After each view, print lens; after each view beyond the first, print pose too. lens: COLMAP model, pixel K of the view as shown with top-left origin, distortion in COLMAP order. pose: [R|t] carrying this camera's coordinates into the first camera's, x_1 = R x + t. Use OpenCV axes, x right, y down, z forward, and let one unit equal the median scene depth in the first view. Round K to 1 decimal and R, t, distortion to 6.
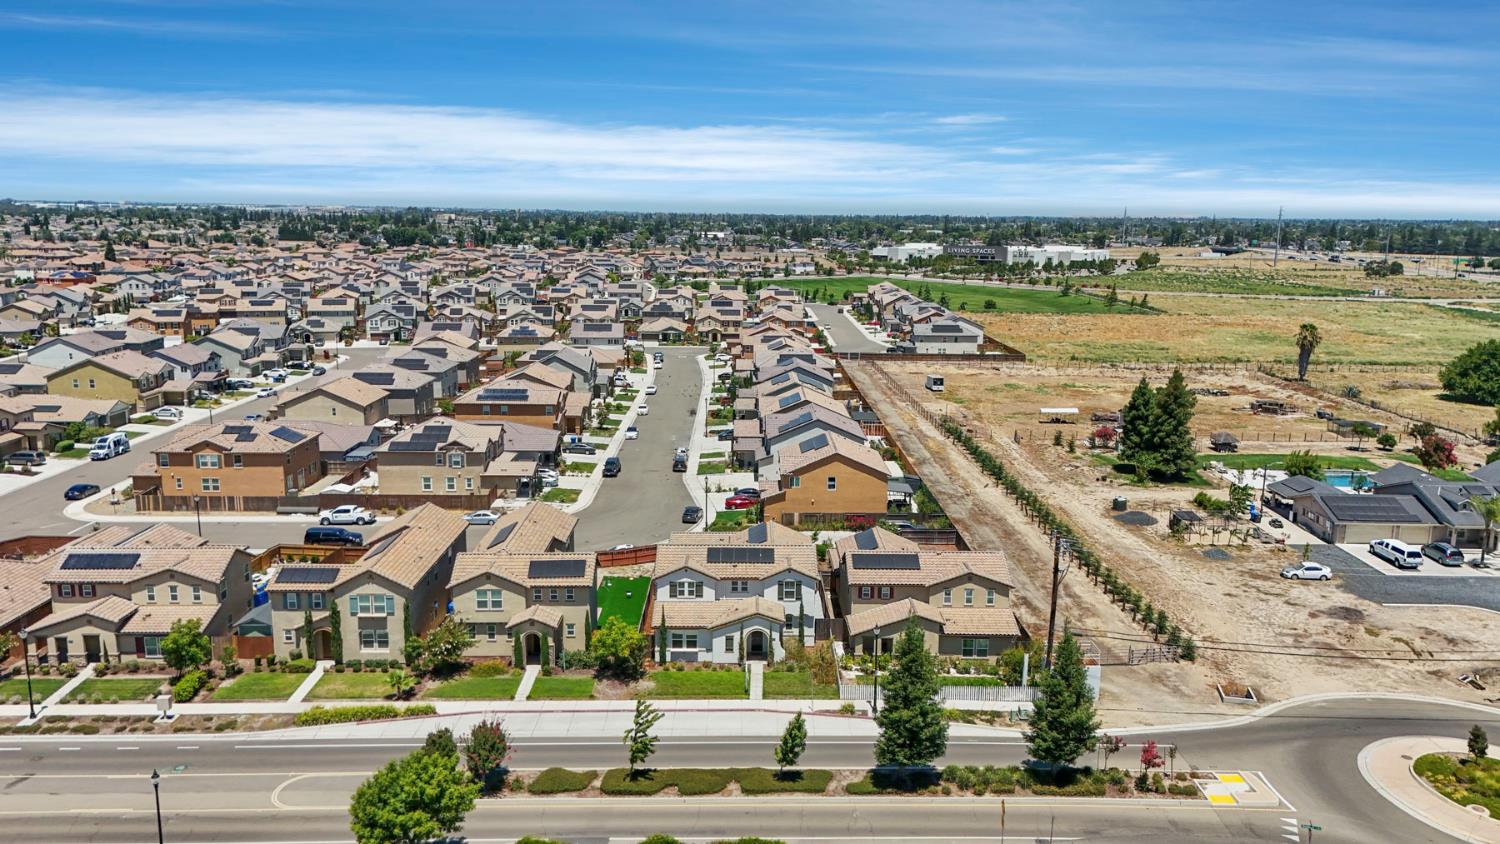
lens RADIAL K [[1105.5, 0, 750.0], [0, 1105.5, 422.0], [0, 0, 1]] dist [0.100780, -0.112361]
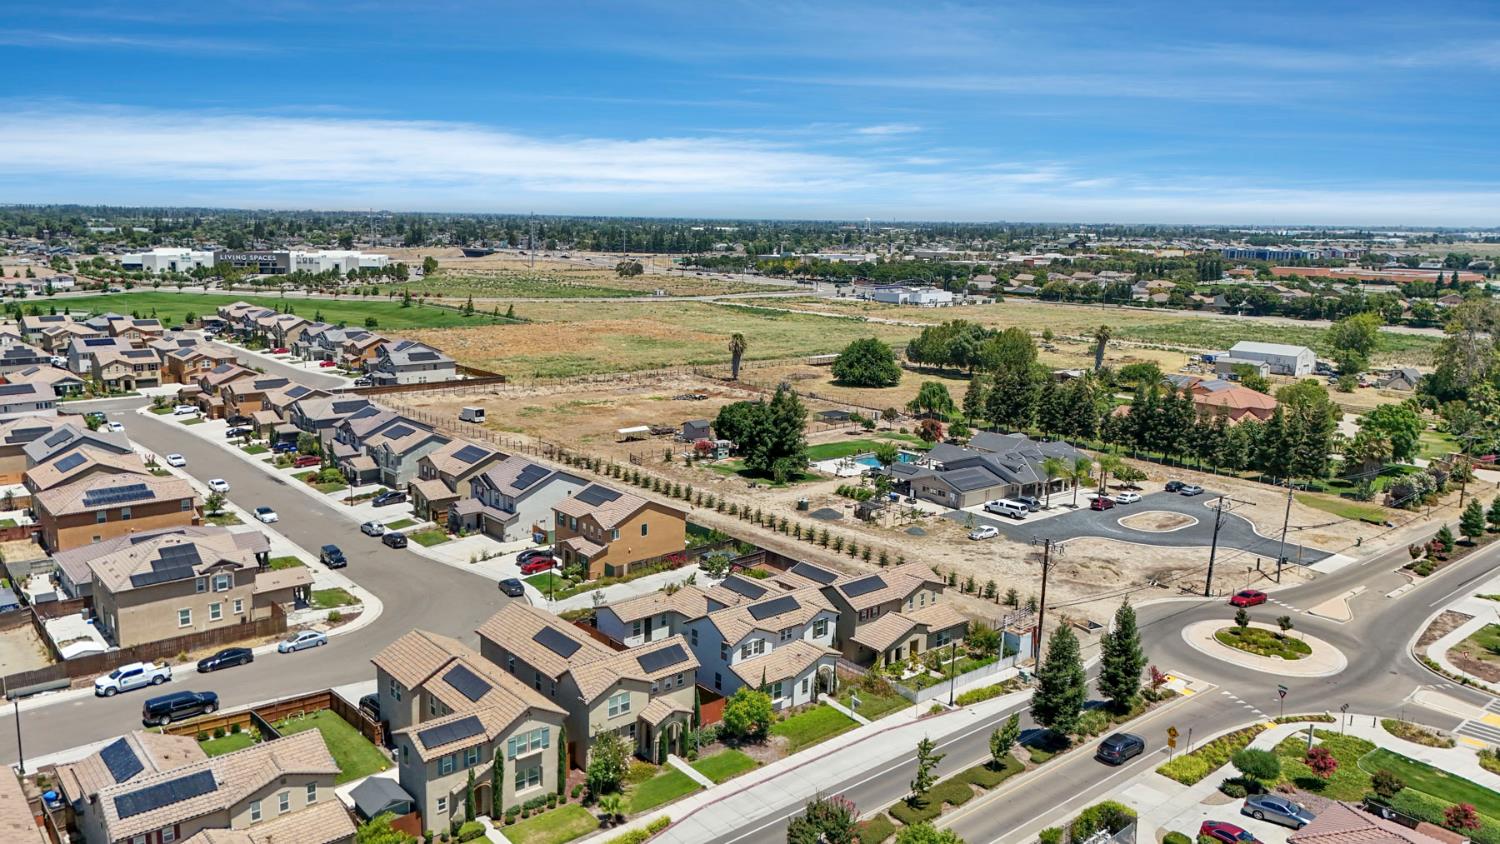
lens RADIAL K [[1105.5, 0, 750.0], [0, 1105.5, 422.0], [0, 0, 1]] dist [0.100780, -0.112361]
pose [[0.779817, -0.114385, 0.615469, -0.472400], [0.112016, 0.992794, 0.042584, -0.078774], [-0.615905, 0.035734, 0.787010, 0.087143]]
